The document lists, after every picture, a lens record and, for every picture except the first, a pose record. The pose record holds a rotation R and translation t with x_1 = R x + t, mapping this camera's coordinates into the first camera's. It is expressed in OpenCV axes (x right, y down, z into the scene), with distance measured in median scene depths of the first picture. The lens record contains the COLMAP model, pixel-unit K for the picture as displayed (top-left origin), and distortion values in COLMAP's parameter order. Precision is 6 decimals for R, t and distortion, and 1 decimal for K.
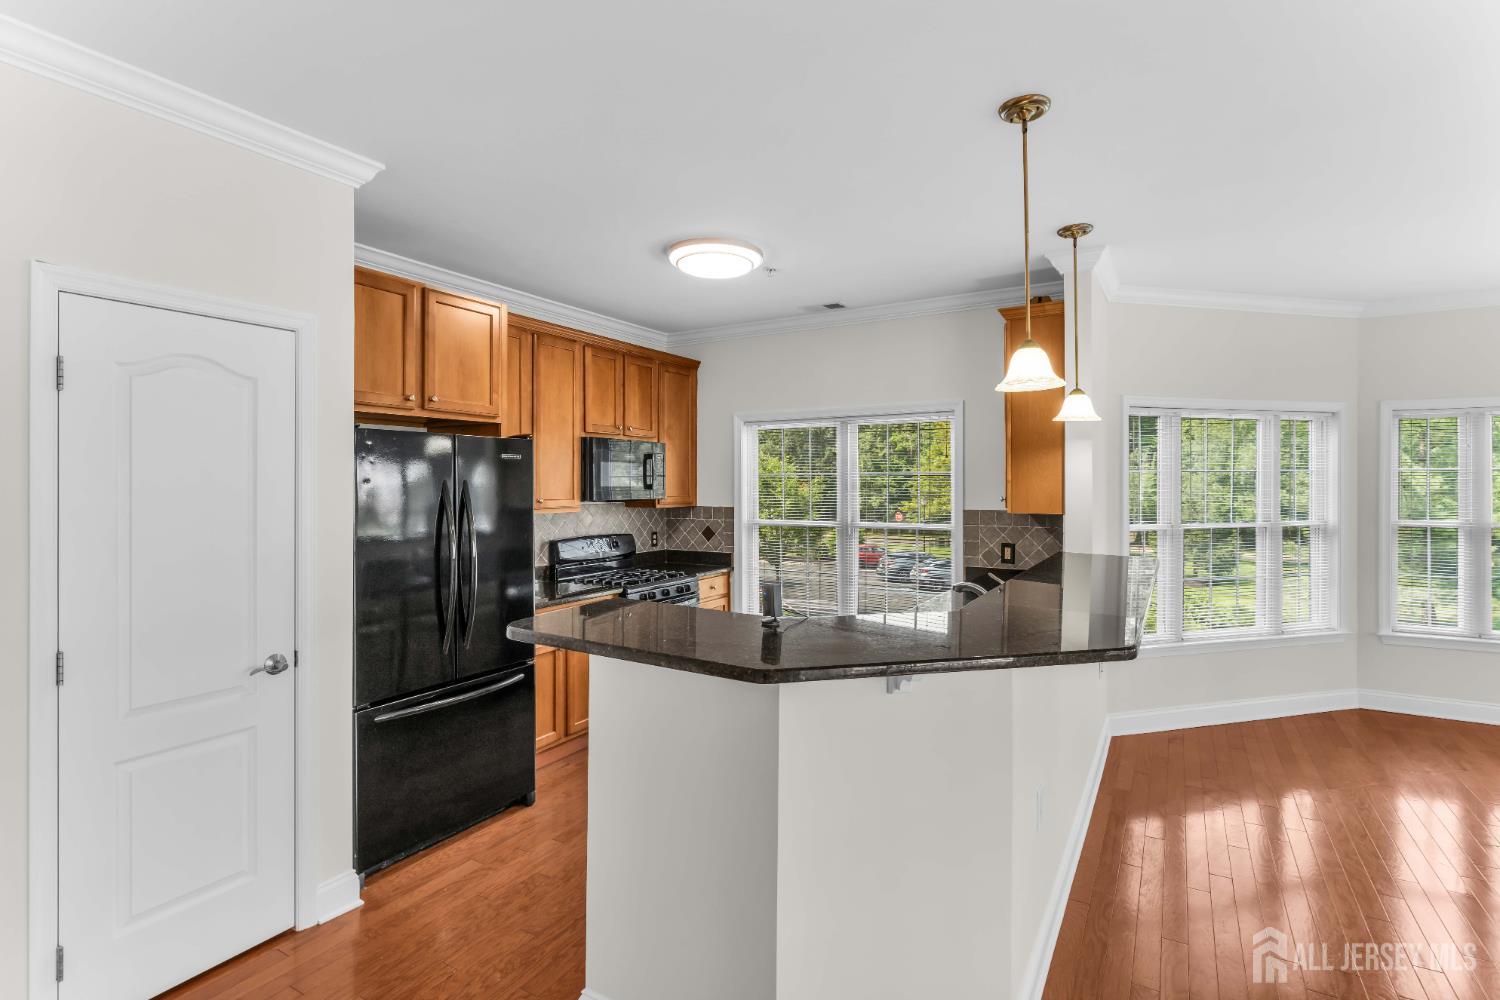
lens RADIAL K [[726.6, 0, 759.5], [0, 726.6, 495.0], [0, 0, 1]] dist [0.000126, 0.000109]
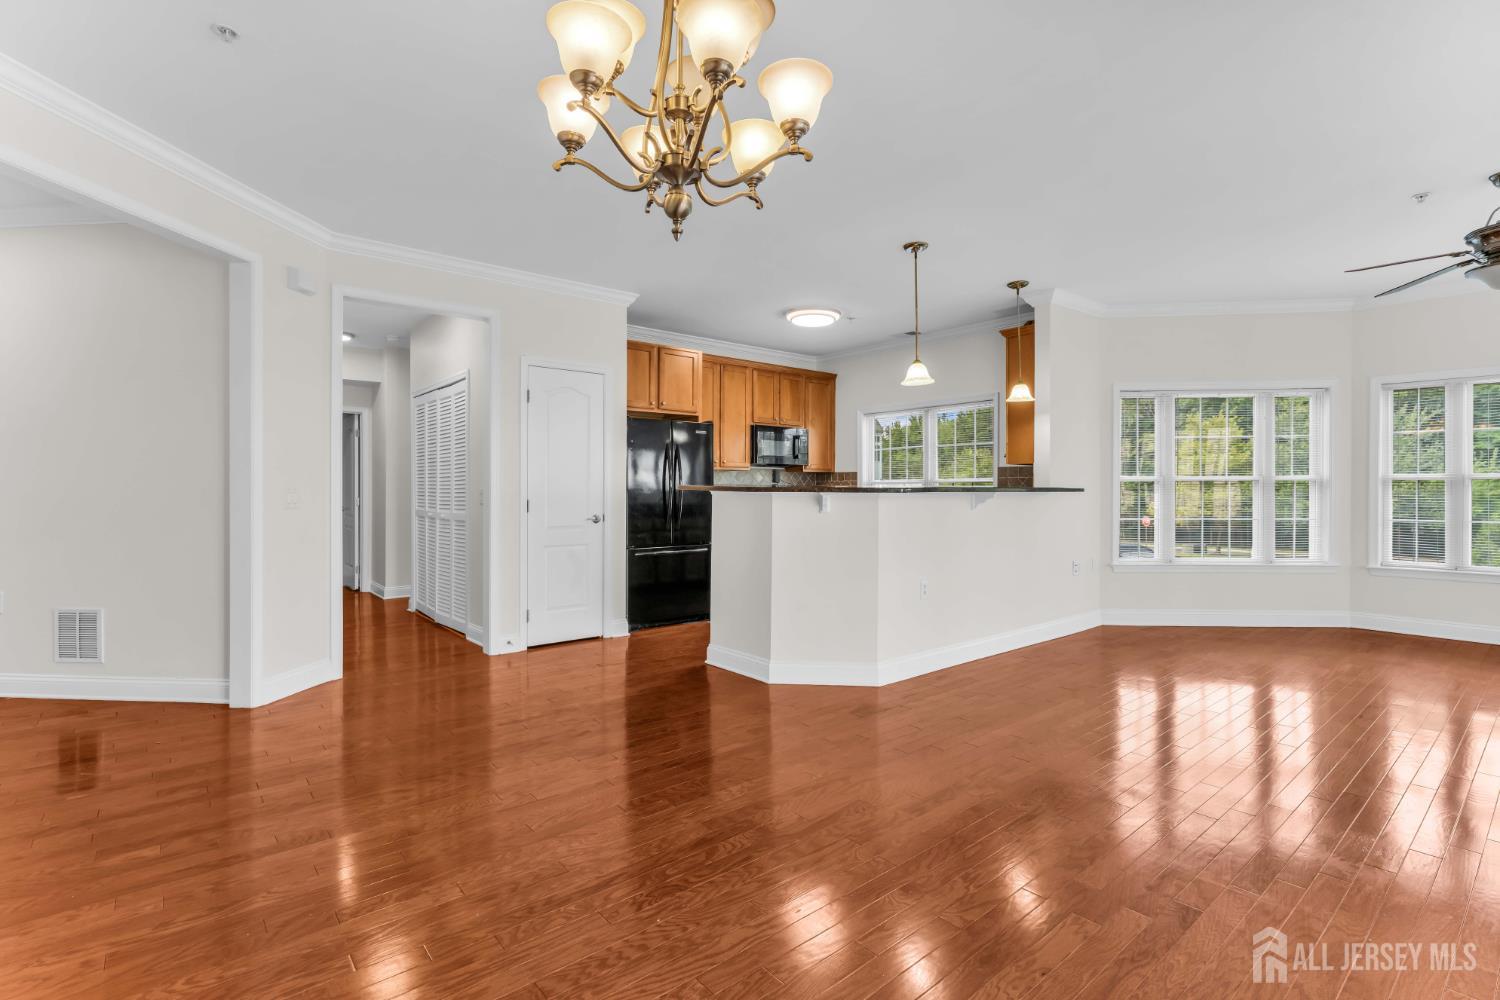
lens RADIAL K [[706.9, 0, 756.8], [0, 706.9, 499.7], [0, 0, 1]] dist [0.001712, 0.000707]
pose [[0.944372, 0.003392, -0.328861, 0.270411], [-0.004200, 0.999990, -0.001748, 0.084475], [0.328852, 0.003032, 0.944377, -0.464368]]
